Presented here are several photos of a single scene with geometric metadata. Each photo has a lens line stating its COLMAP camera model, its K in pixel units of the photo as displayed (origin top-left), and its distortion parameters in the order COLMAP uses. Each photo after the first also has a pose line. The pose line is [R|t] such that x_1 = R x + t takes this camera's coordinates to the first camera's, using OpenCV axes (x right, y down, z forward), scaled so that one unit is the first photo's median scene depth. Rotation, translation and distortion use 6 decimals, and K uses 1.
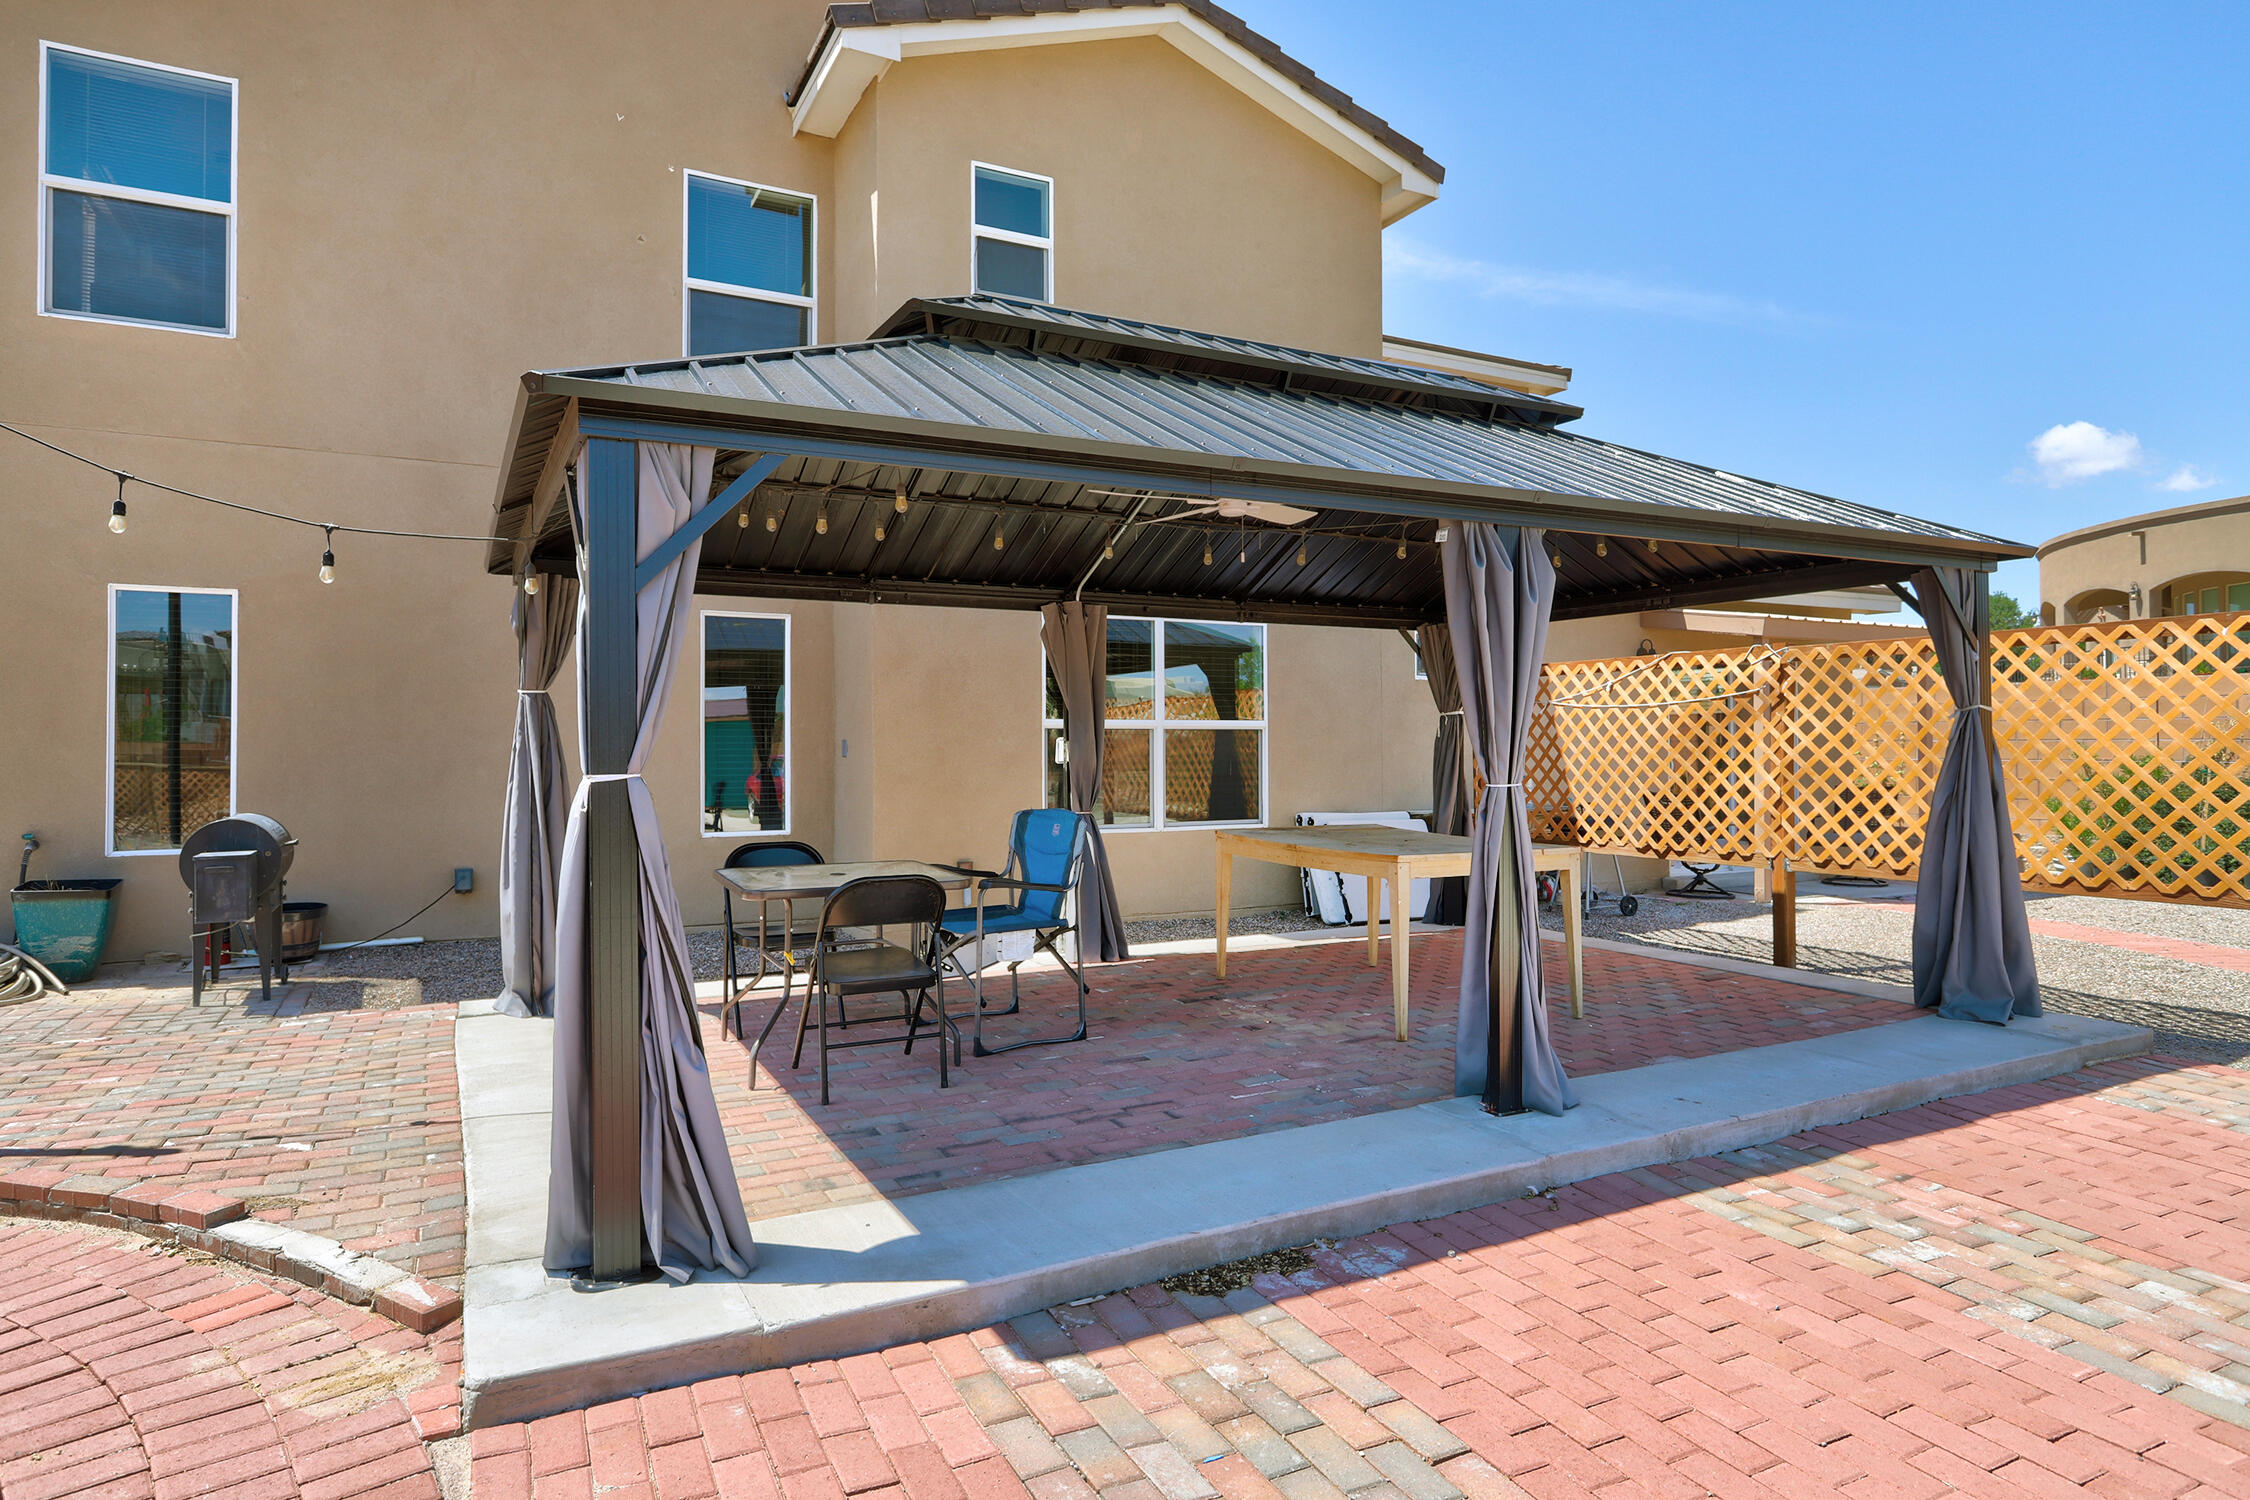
lens RADIAL K [[1283.7, 0, 1127.4], [0, 1283.7, 731.9], [0, 0, 1]] dist [-0.003421, -0.000133]
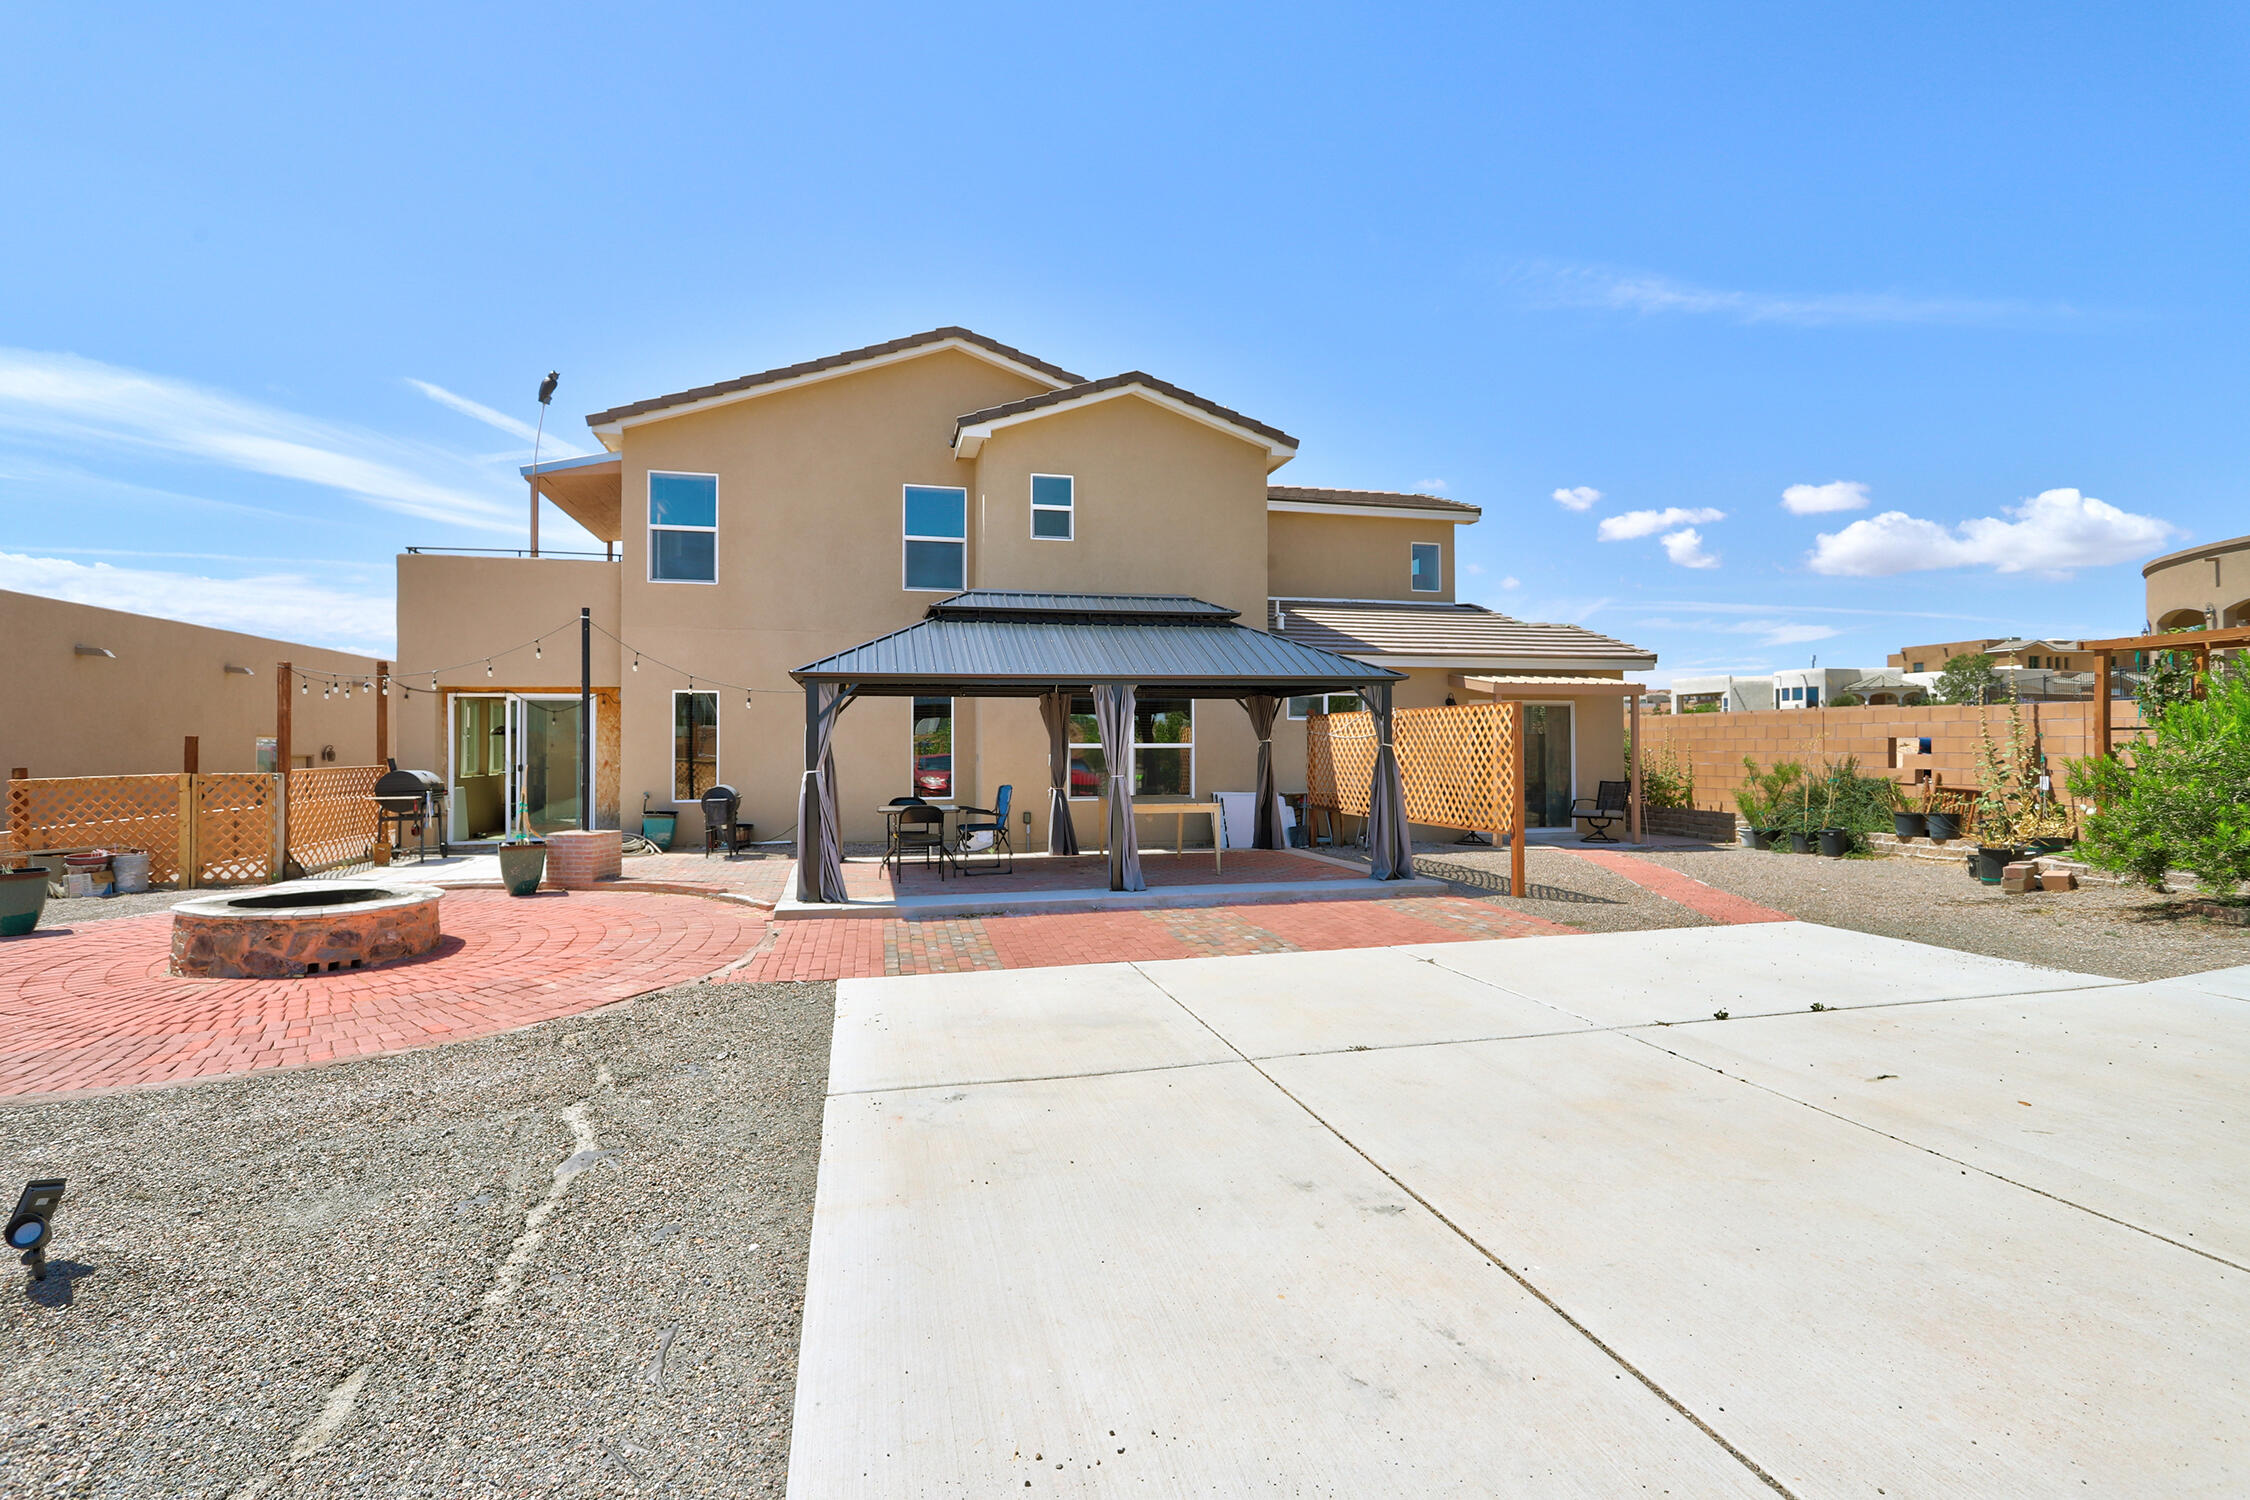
lens RADIAL K [[1064.1, 0, 1111.3], [0, 1064.1, 737.6], [0, 0, 1]] dist [-0.000440, 0.000389]
pose [[0.970202, -0.001462, -0.242293, 0.554801], [0.002230, 0.999993, 0.002892, -0.033256], [0.242287, -0.003346, 0.970199, -0.838518]]
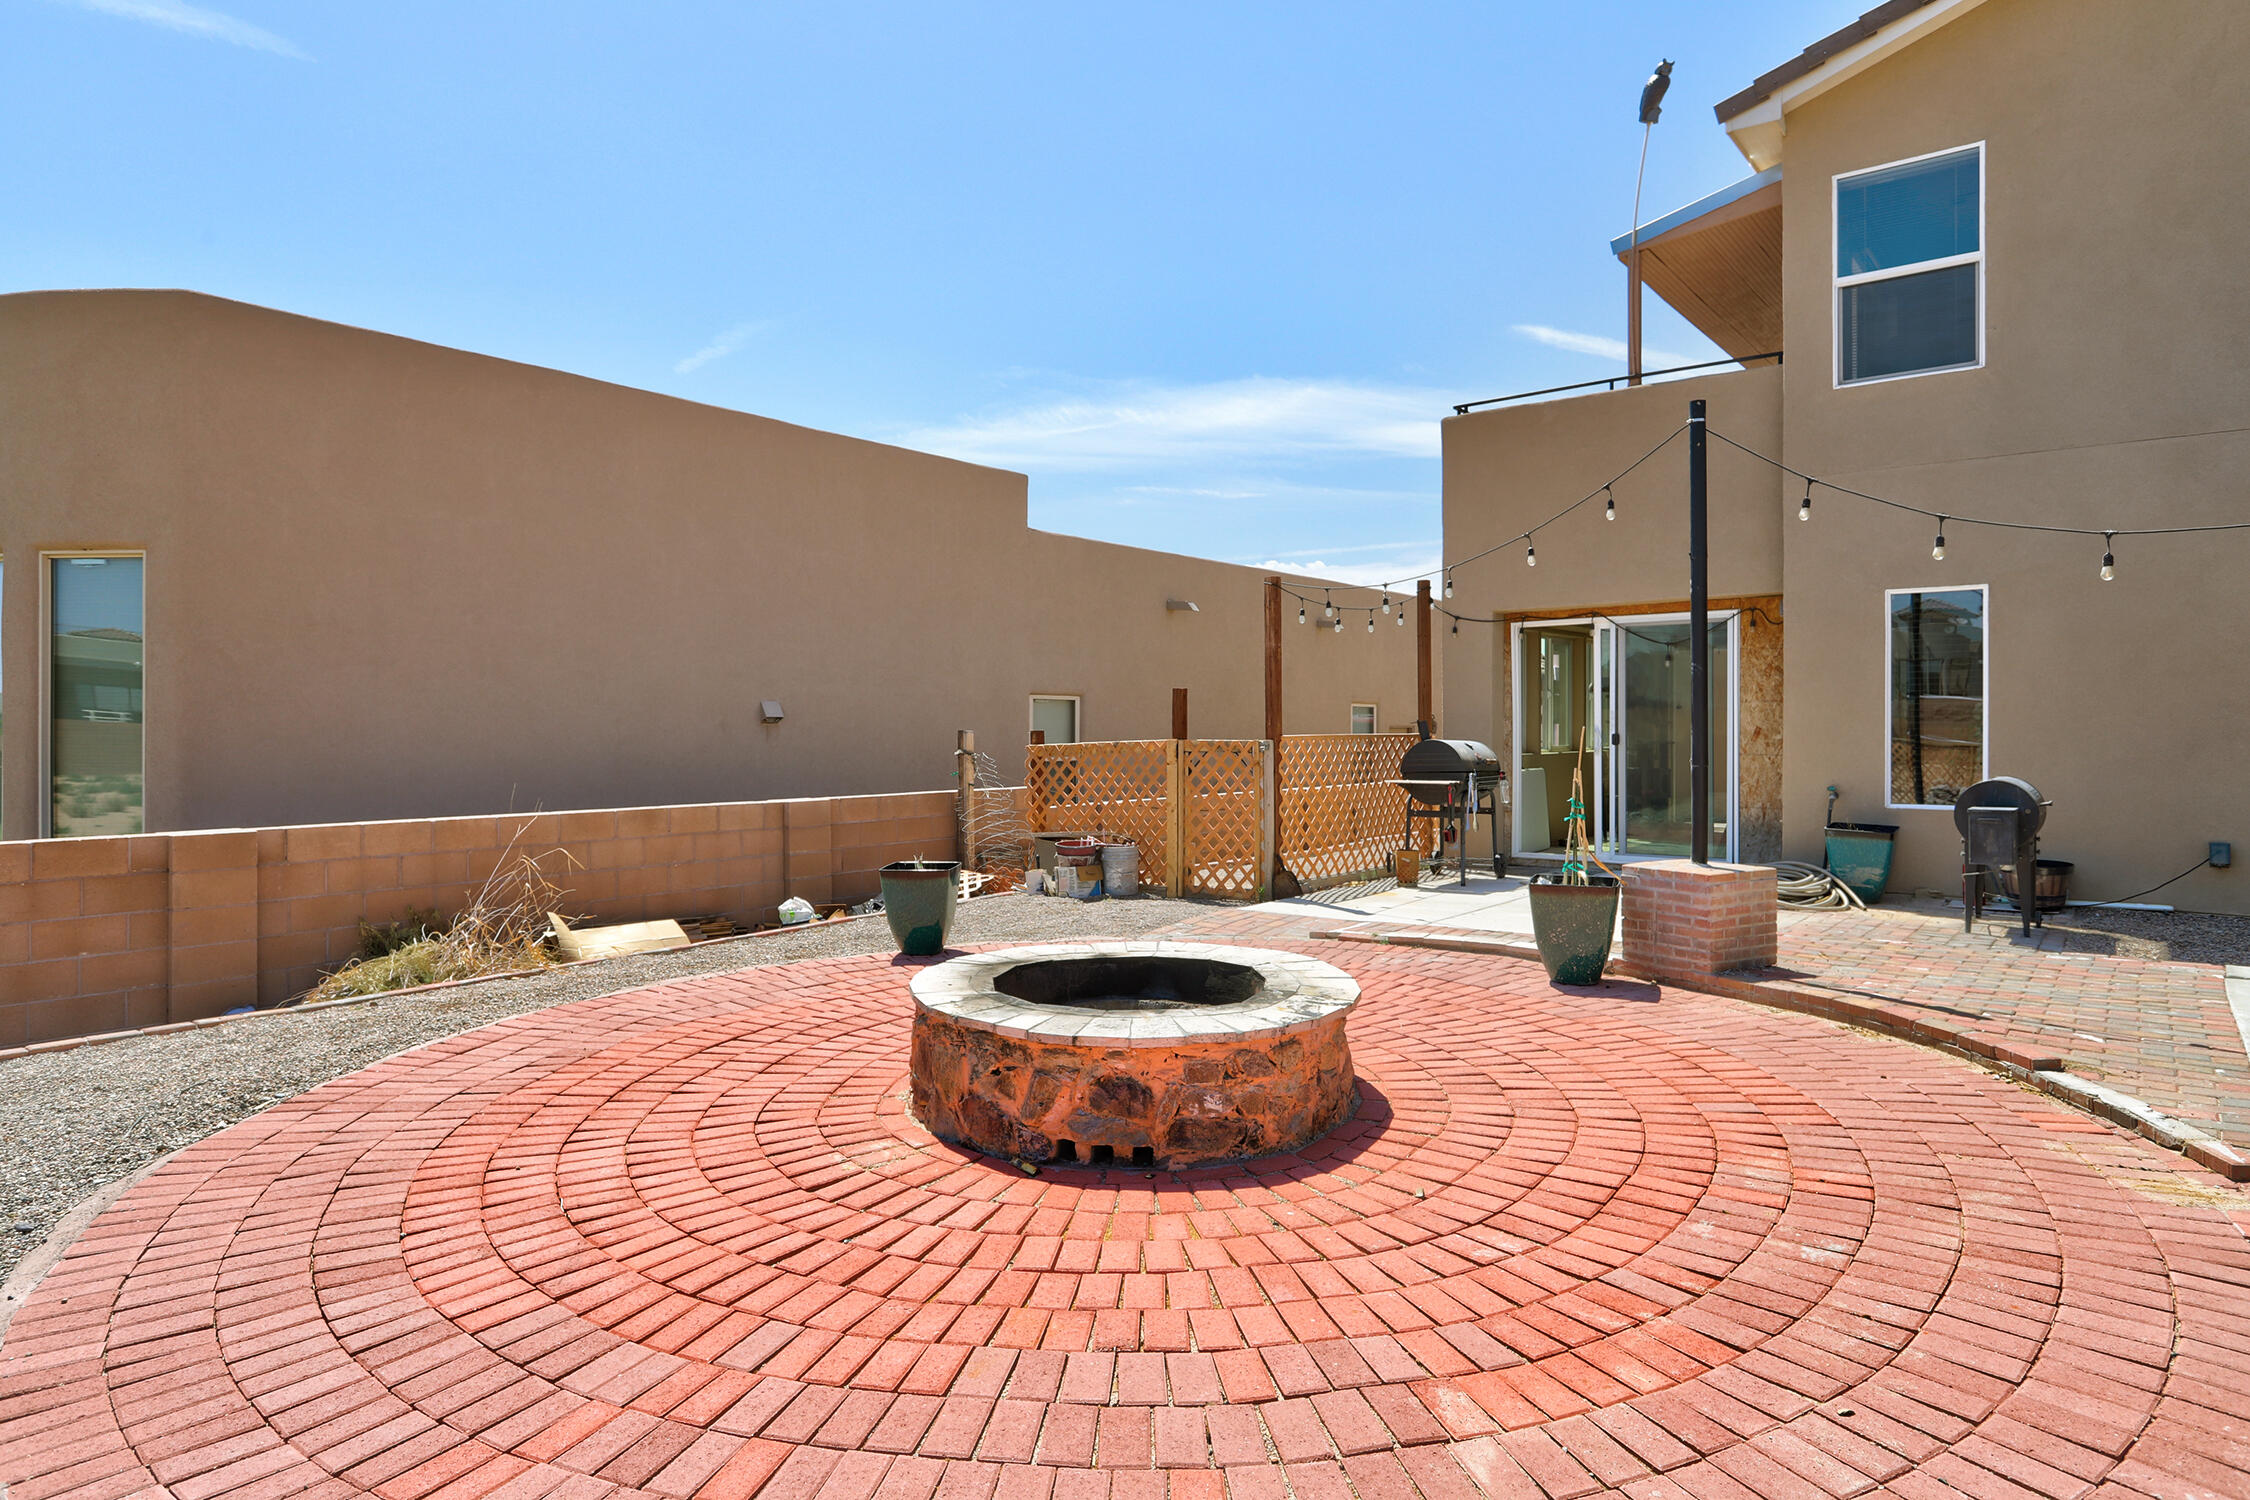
lens RADIAL K [[1298.3, 0, 1117.0], [0, 1298.3, 729.0], [0, 0, 1]] dist [0.000892, 0.002806]
pose [[0.397638, 0.001579, -0.917541, 0.079912], [0.012369, 0.999898, 0.007081, 0.001651], [0.917459, -0.014164, 0.397578, -0.217802]]
